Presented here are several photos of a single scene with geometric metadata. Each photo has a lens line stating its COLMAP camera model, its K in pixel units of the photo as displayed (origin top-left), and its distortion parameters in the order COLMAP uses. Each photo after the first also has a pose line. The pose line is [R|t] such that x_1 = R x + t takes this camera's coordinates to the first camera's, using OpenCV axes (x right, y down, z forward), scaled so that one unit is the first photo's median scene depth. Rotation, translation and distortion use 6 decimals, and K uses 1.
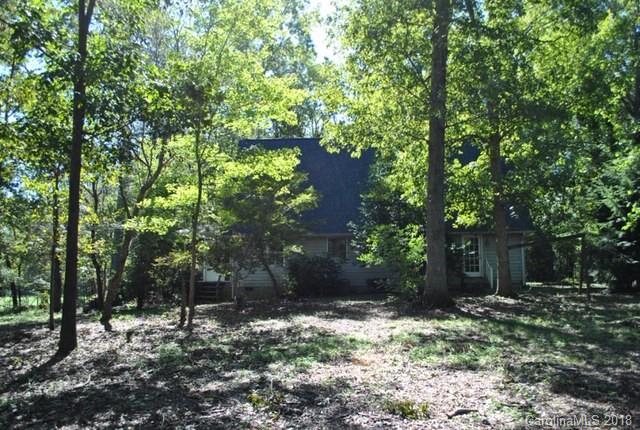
lens RADIAL K [[502.6, 0, 325.7], [0, 502.6, 209.9], [0, 0, 1]] dist [-0.097365, 0.028934]
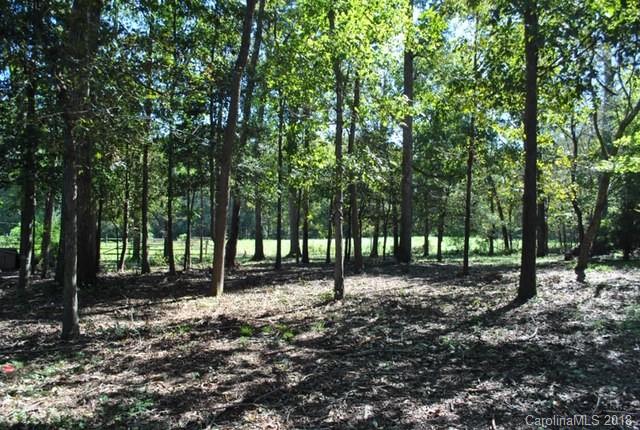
lens RADIAL K [[502.6, 0, 325.7], [0, 502.6, 209.9], [0, 0, 1]] dist [-0.097365, 0.028934]
pose [[0.599270, 0.017316, -0.800360, 0.011992], [0.069654, 0.994847, 0.073677, 0.013331], [0.797511, -0.099901, 0.594976, 0.103998]]
